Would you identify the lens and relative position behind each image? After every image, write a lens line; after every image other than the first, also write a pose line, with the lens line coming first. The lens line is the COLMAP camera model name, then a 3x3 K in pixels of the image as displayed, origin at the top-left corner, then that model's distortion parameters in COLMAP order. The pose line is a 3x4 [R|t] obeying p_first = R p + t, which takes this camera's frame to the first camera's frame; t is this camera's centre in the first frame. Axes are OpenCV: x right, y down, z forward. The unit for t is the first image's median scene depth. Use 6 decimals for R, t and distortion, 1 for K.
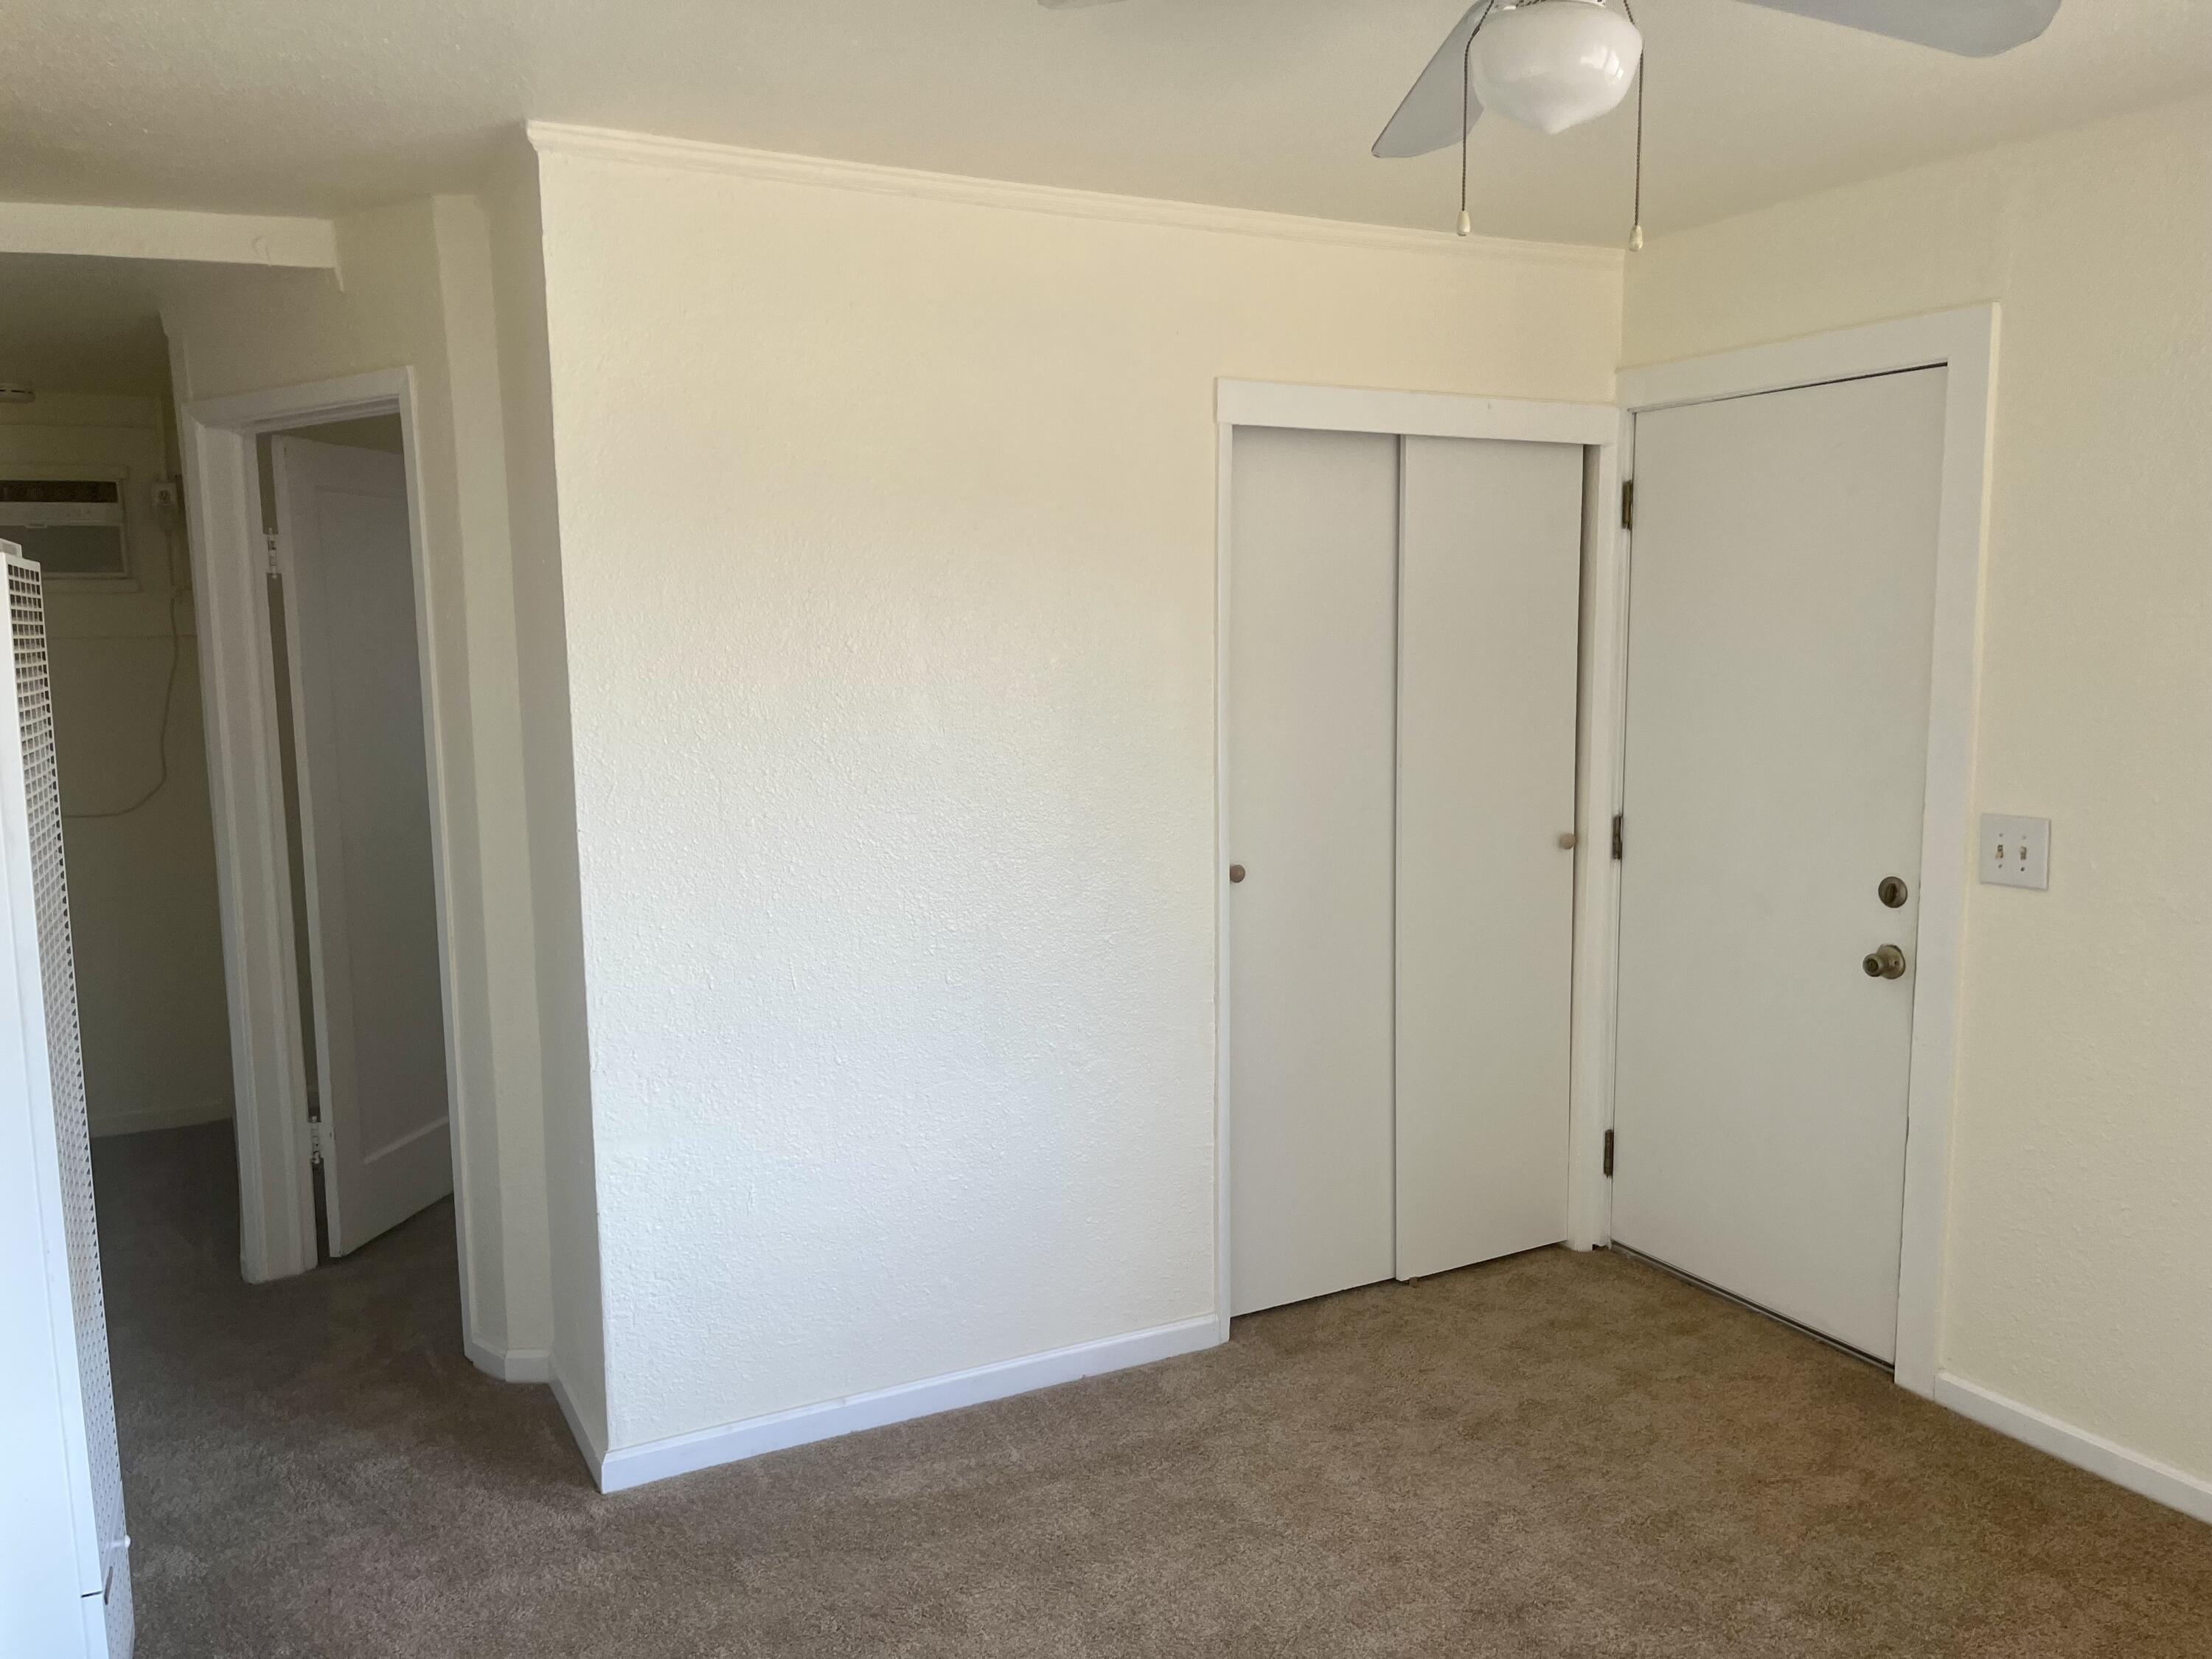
lens RADIAL K [[1712.0, 0, 1095.5], [0, 1712.0, 833.9], [0, 0, 1]] dist [0.083050, -0.078050]
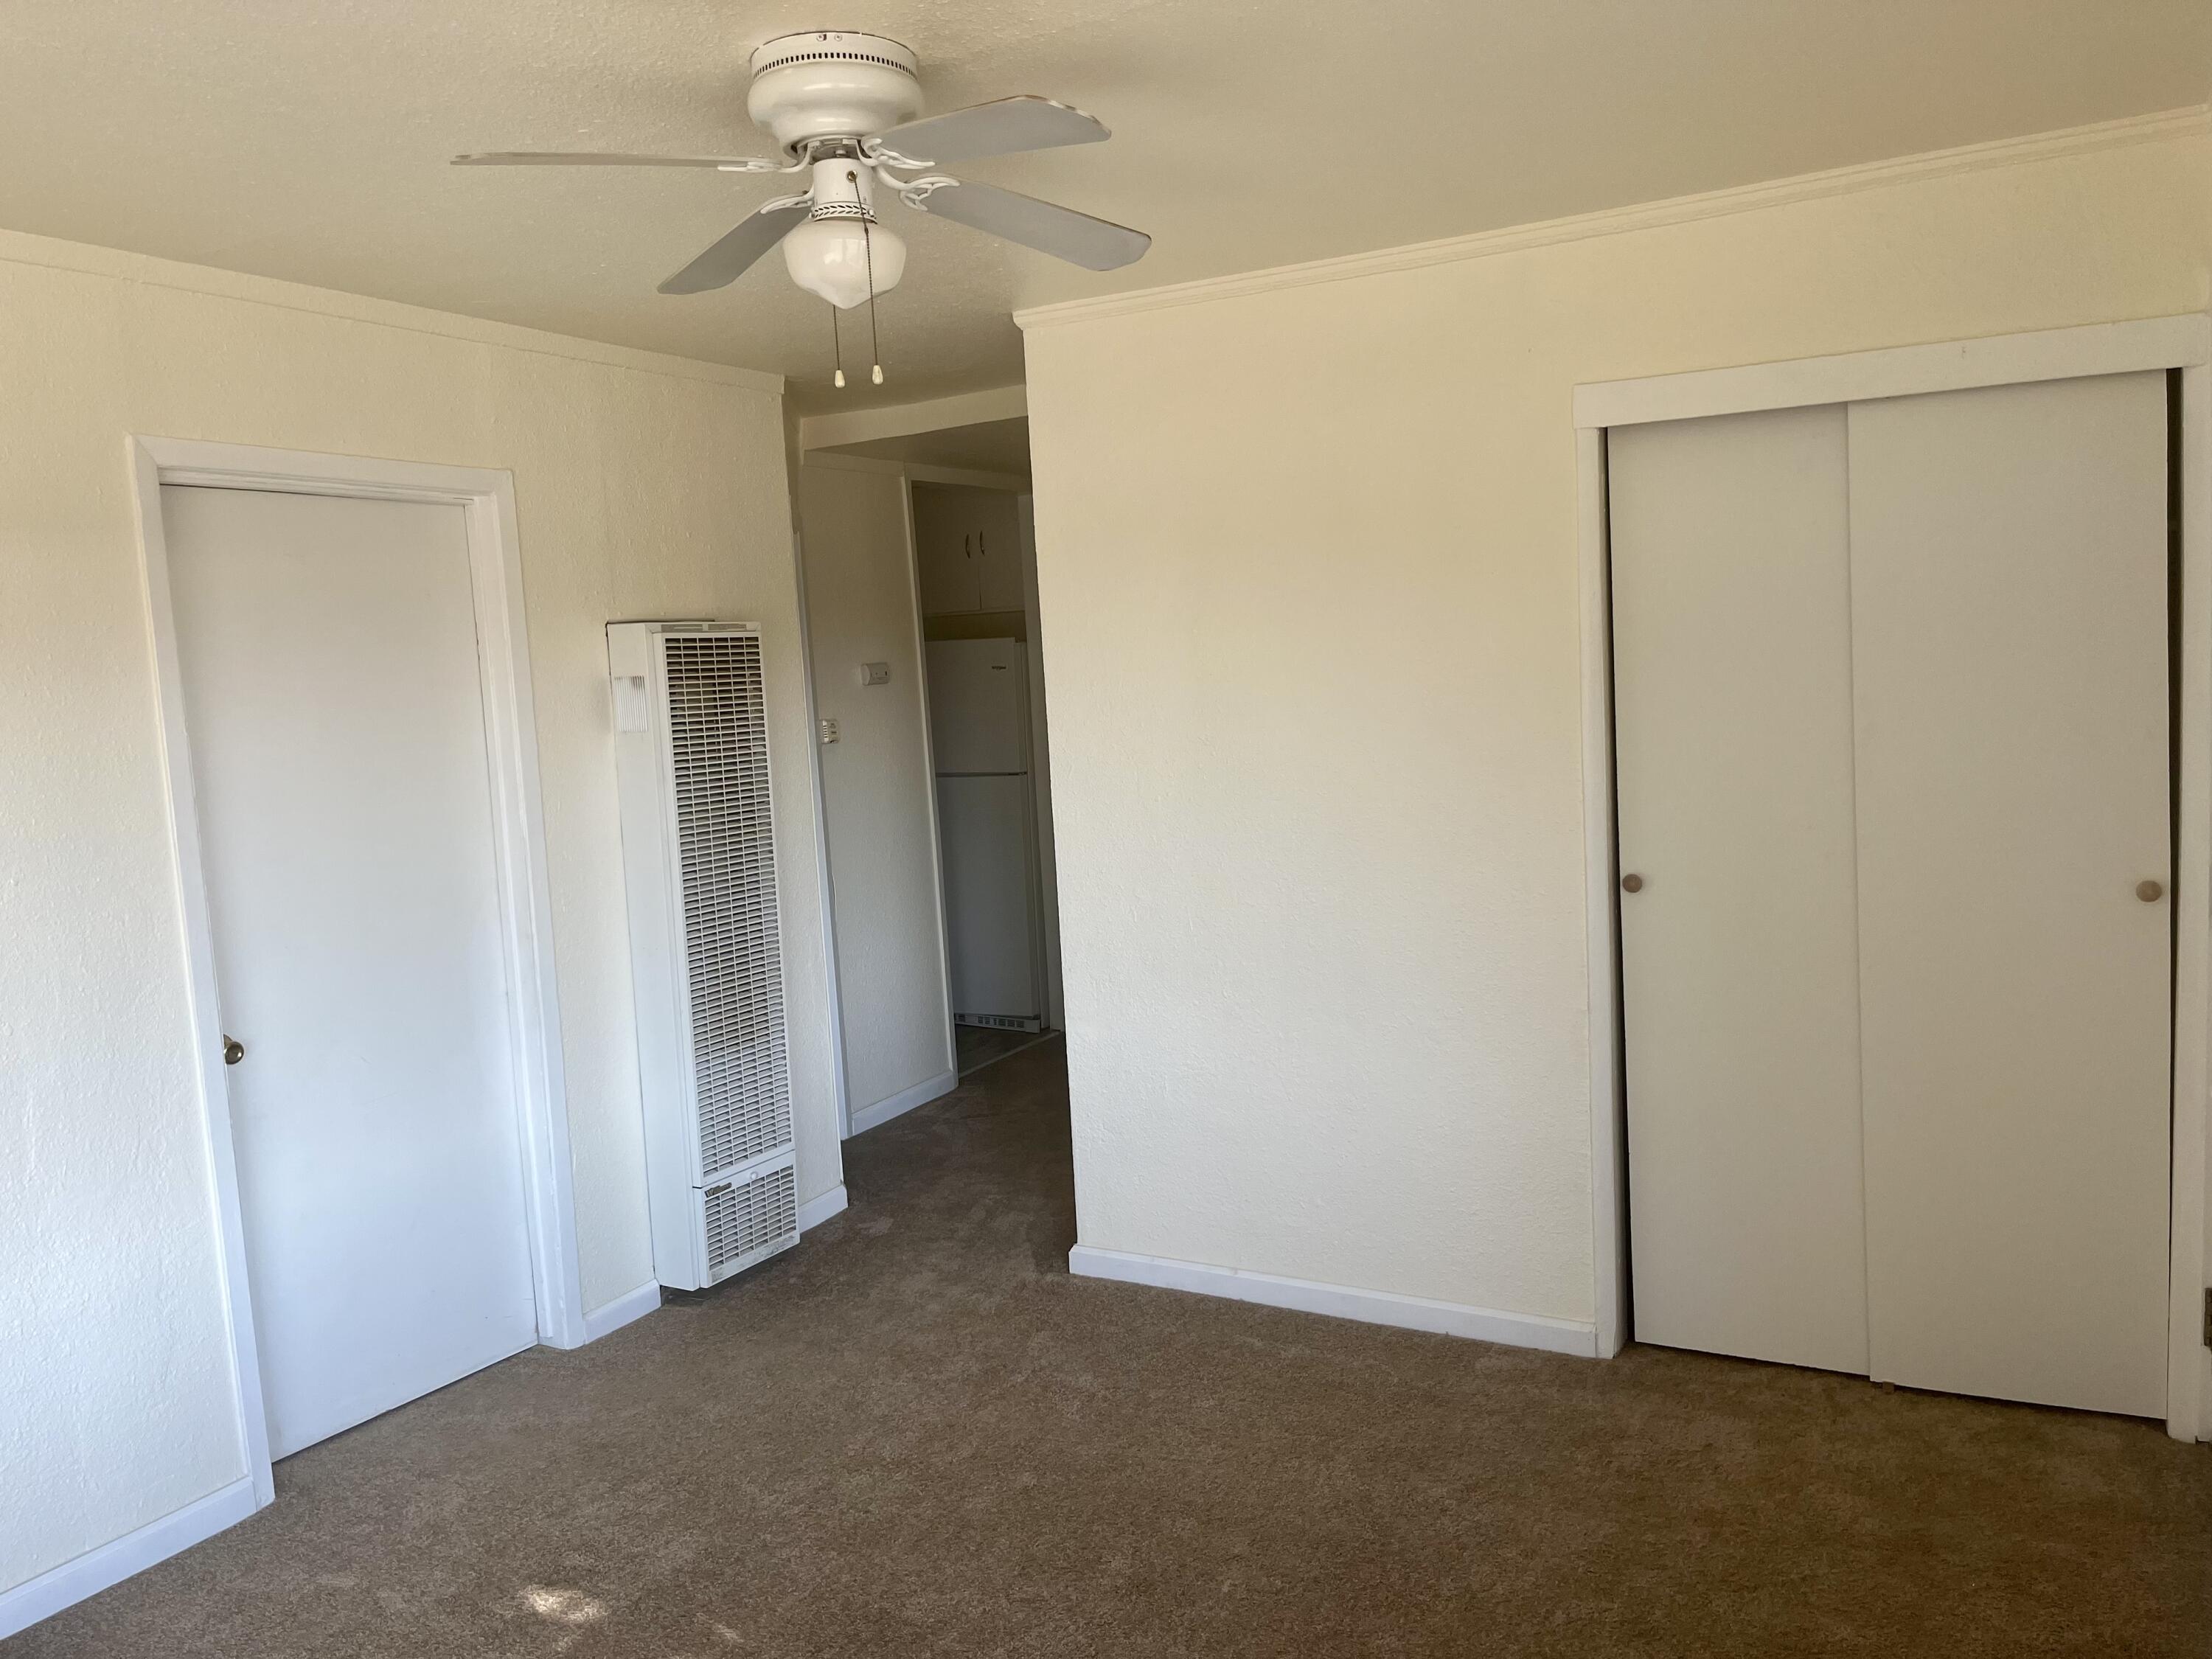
lens RADIAL K [[1712.0, 0, 1095.5], [0, 1712.0, 833.9], [0, 0, 1]] dist [0.083050, -0.078050]
pose [[0.537173, 0.069542, -0.840601, 0.782888], [-0.056144, 0.997333, 0.046631, -0.035570], [0.841602, 0.022146, 0.539644, 0.232377]]
